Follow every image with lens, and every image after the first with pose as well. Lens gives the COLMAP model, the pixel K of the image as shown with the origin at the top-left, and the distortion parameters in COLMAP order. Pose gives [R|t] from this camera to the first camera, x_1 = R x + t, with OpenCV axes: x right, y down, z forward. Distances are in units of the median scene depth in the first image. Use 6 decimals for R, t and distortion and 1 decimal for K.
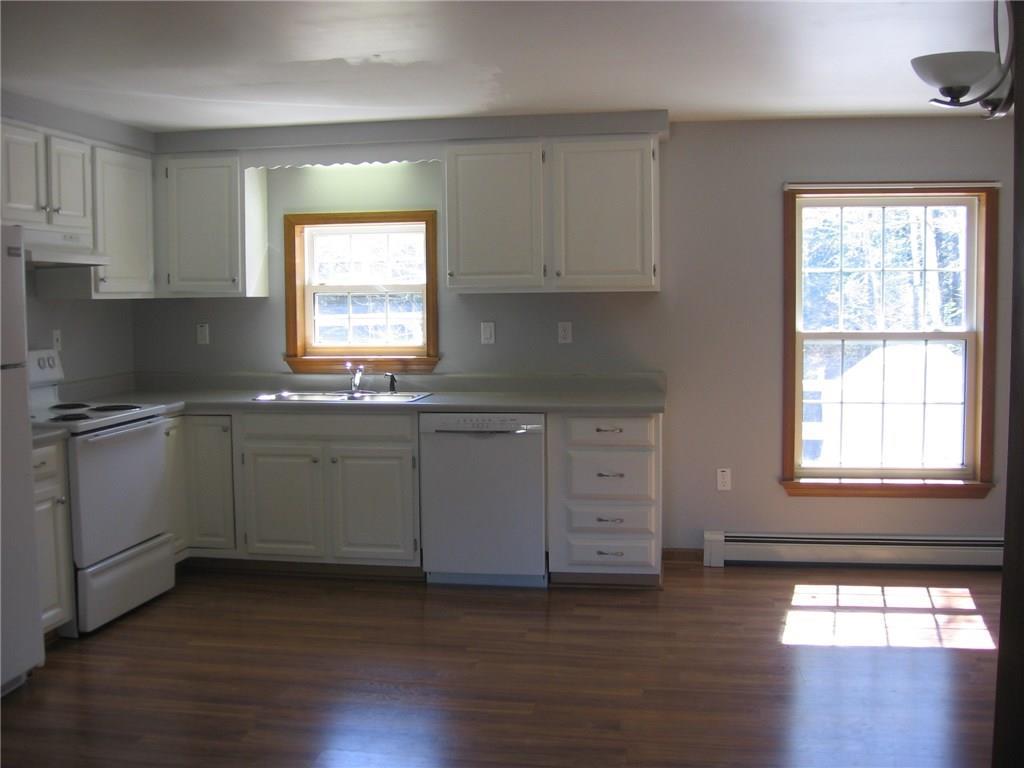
lens RADIAL K [[1082.5, 0, 489.5], [0, 1082.5, 382.8], [0, 0, 1]] dist [-0.112598, 0.019688]
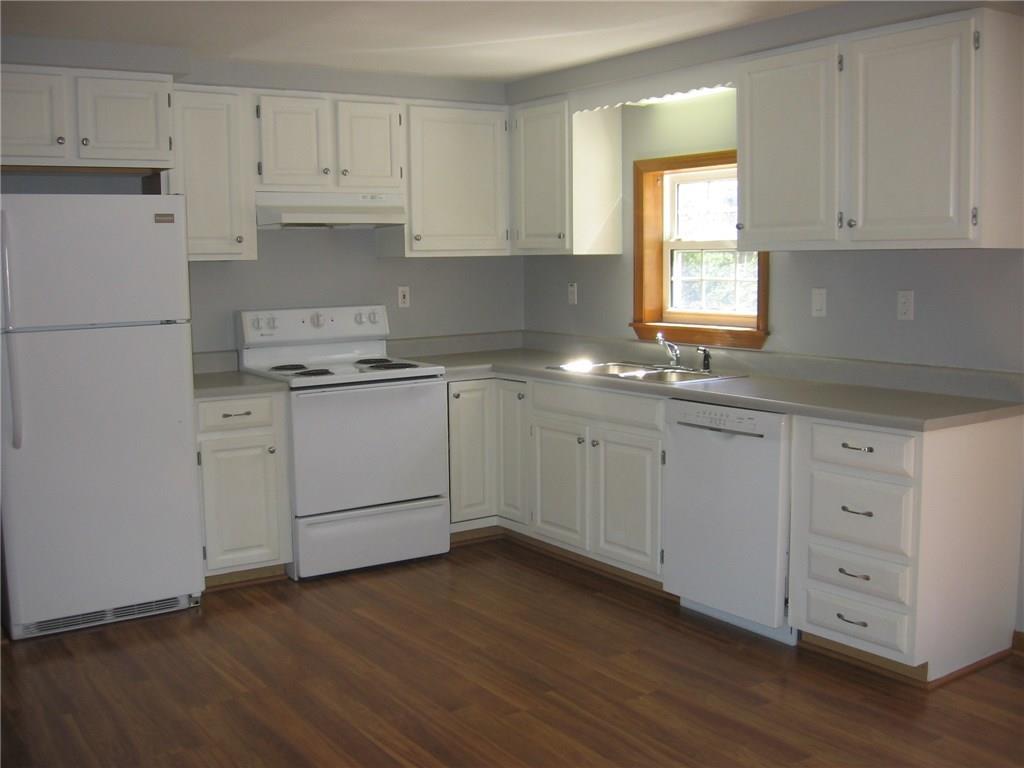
lens RADIAL K [[1082.5, 0, 489.5], [0, 1082.5, 382.8], [0, 0, 1]] dist [-0.112598, 0.019688]
pose [[0.693762, 0.081047, -0.715630, 0.408616], [-0.048896, 0.996656, 0.065472, -0.029442], [0.718543, -0.010430, 0.695405, 0.325520]]
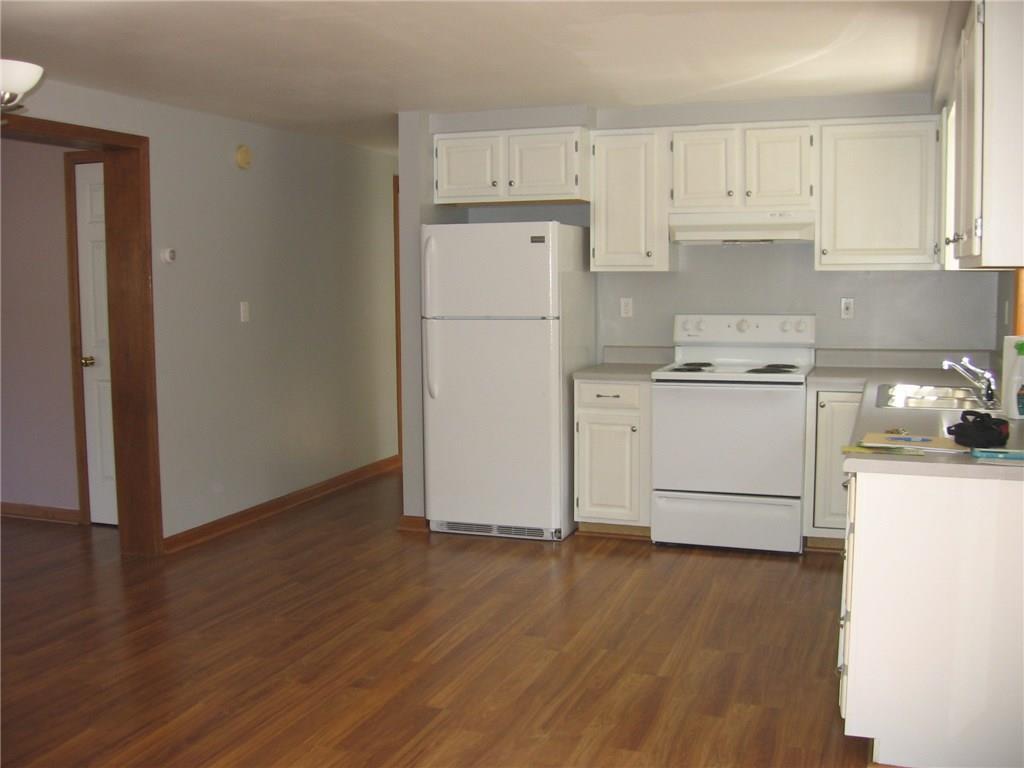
lens RADIAL K [[1082.5, 0, 489.5], [0, 1082.5, 382.8], [0, 0, 1]] dist [-0.112598, 0.019688]
pose [[-0.182622, 0.111253, -0.976868, 0.713347], [-0.067329, 0.989830, 0.125316, -0.076173], [0.980875, 0.088658, -0.173275, 0.835503]]
